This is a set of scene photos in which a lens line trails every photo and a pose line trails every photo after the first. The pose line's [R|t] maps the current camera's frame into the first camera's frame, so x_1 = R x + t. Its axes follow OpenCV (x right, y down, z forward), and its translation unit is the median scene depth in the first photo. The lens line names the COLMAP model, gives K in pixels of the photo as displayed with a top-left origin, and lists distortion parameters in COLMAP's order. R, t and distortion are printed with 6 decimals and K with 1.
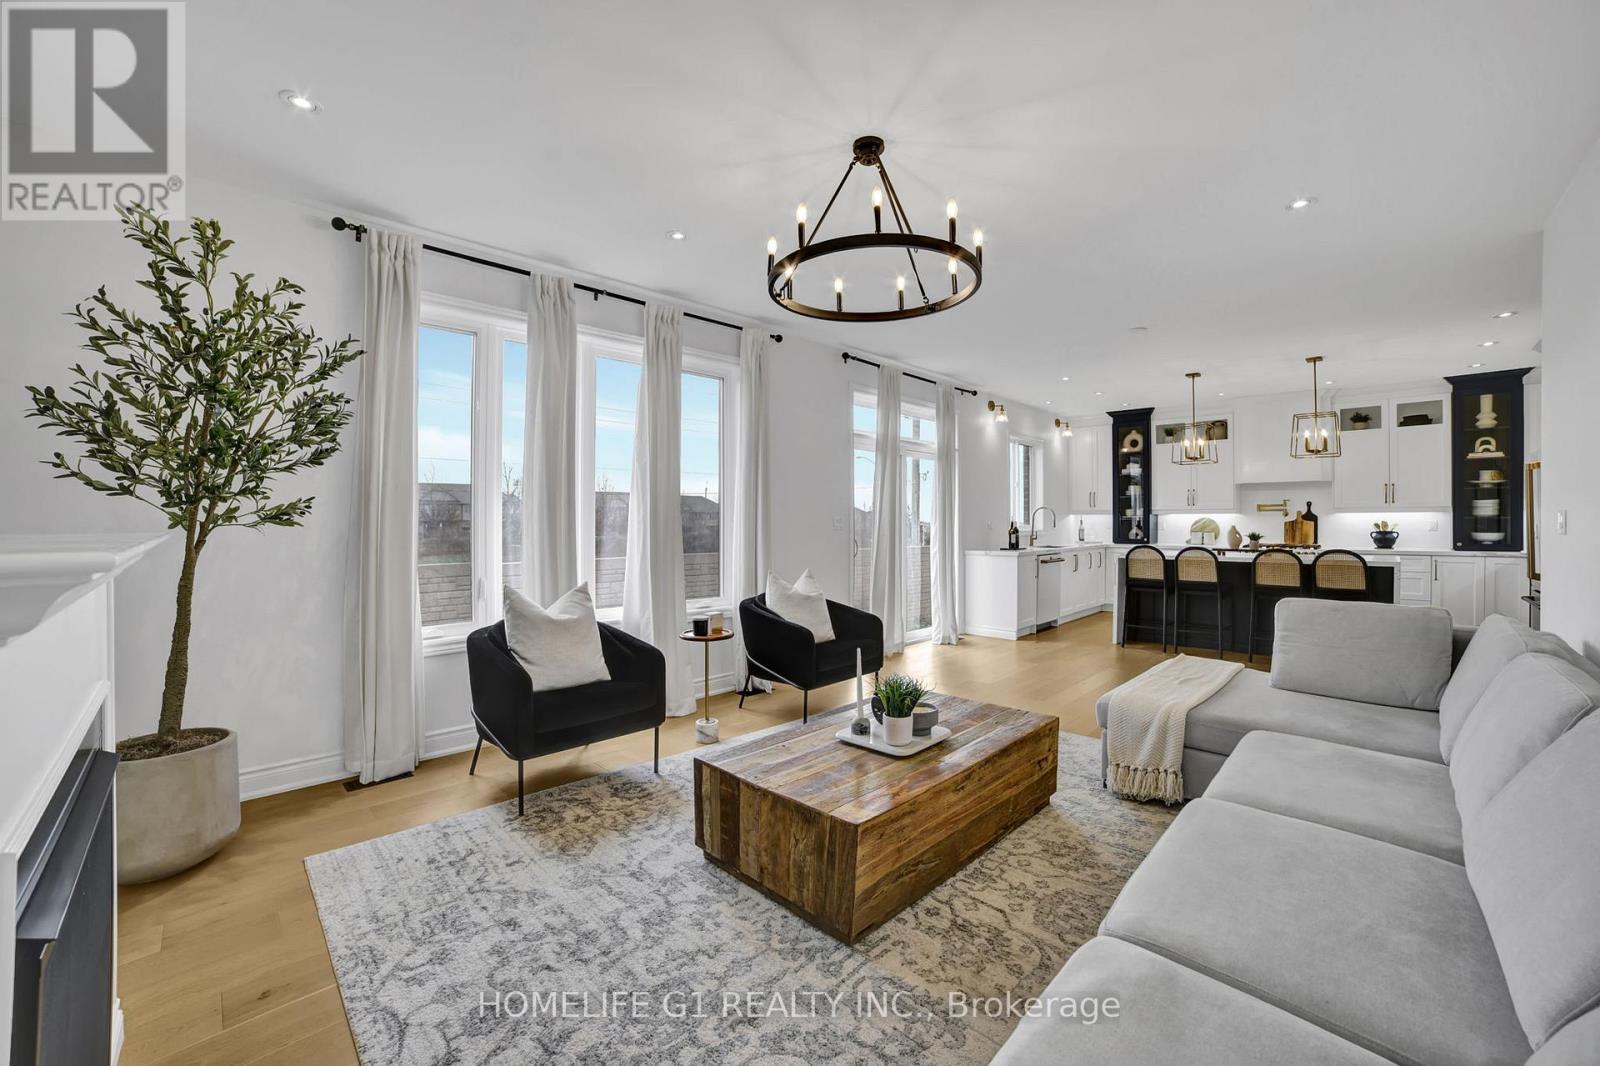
lens RADIAL K [[684.4, 0, 805.5], [0, 684.4, 517.6], [0, 0, 1]] dist [-0.099879, 0.054880]
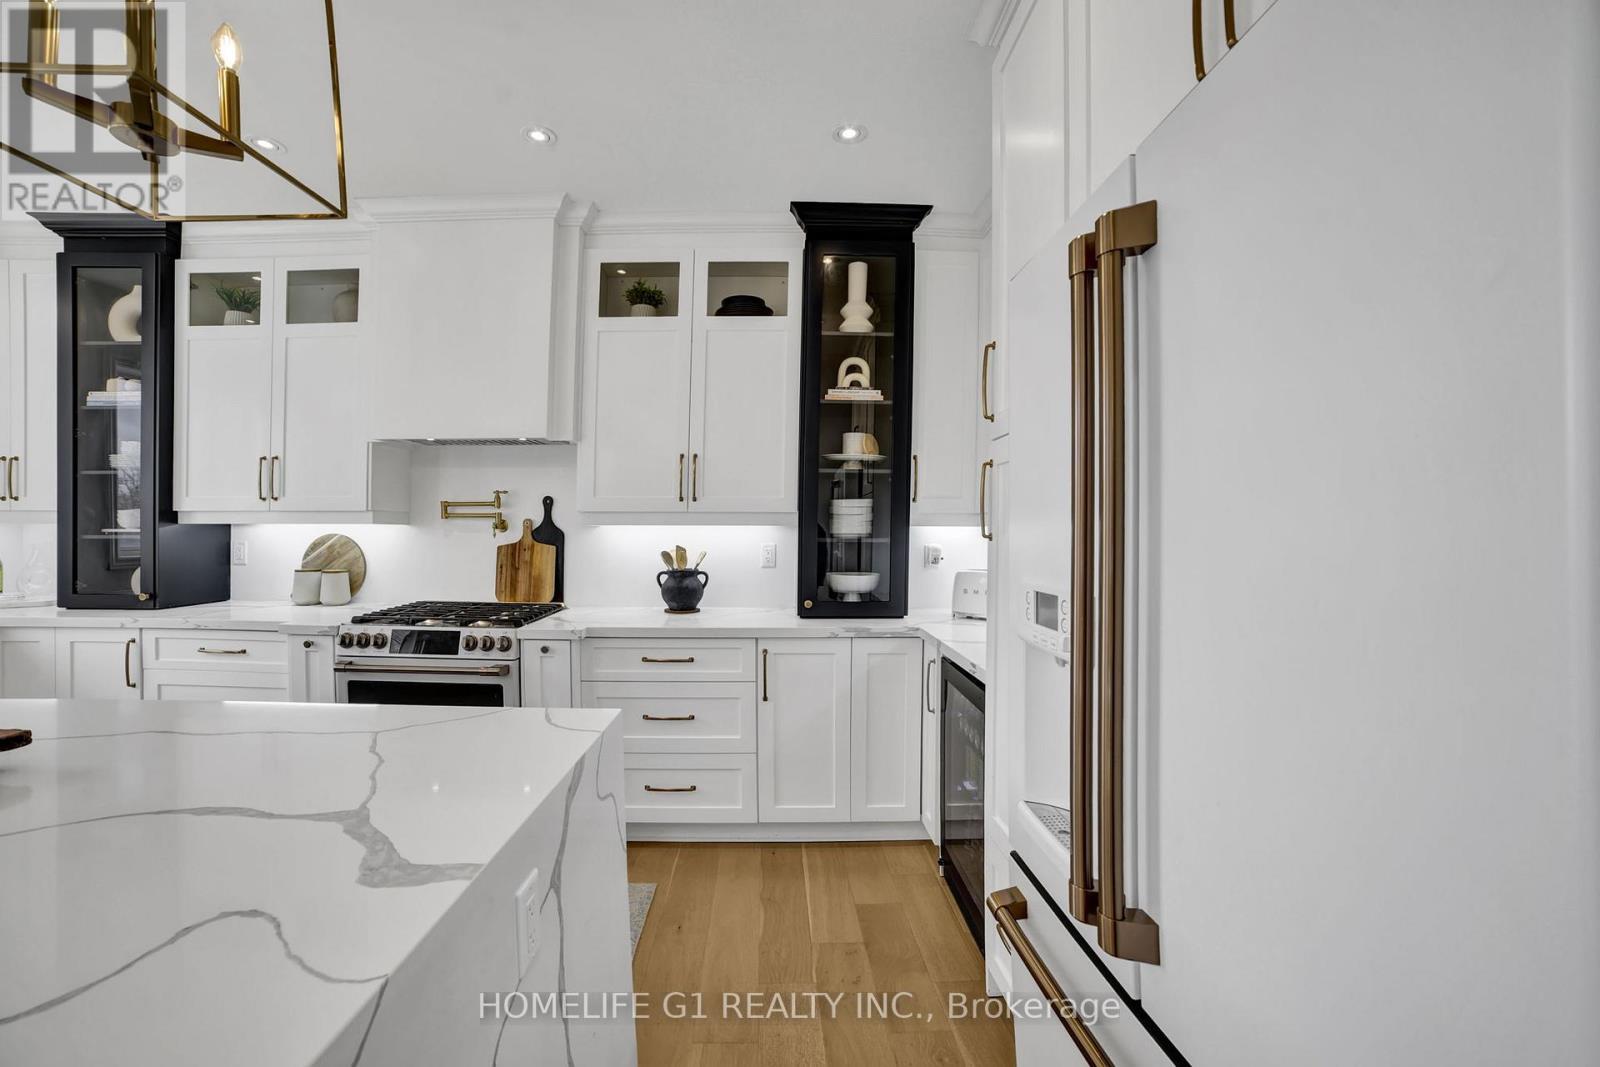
lens RADIAL K [[627.5, 0, 813.4], [0, 627.5, 555.0], [0, 0, 1]] dist [-0.100977, 0.031720]
pose [[0.731745, -0.015146, 0.681411, 0.719889], [-0.012140, 0.999305, 0.035248, -0.004054], [-0.681471, -0.034065, 0.731052, 0.696928]]
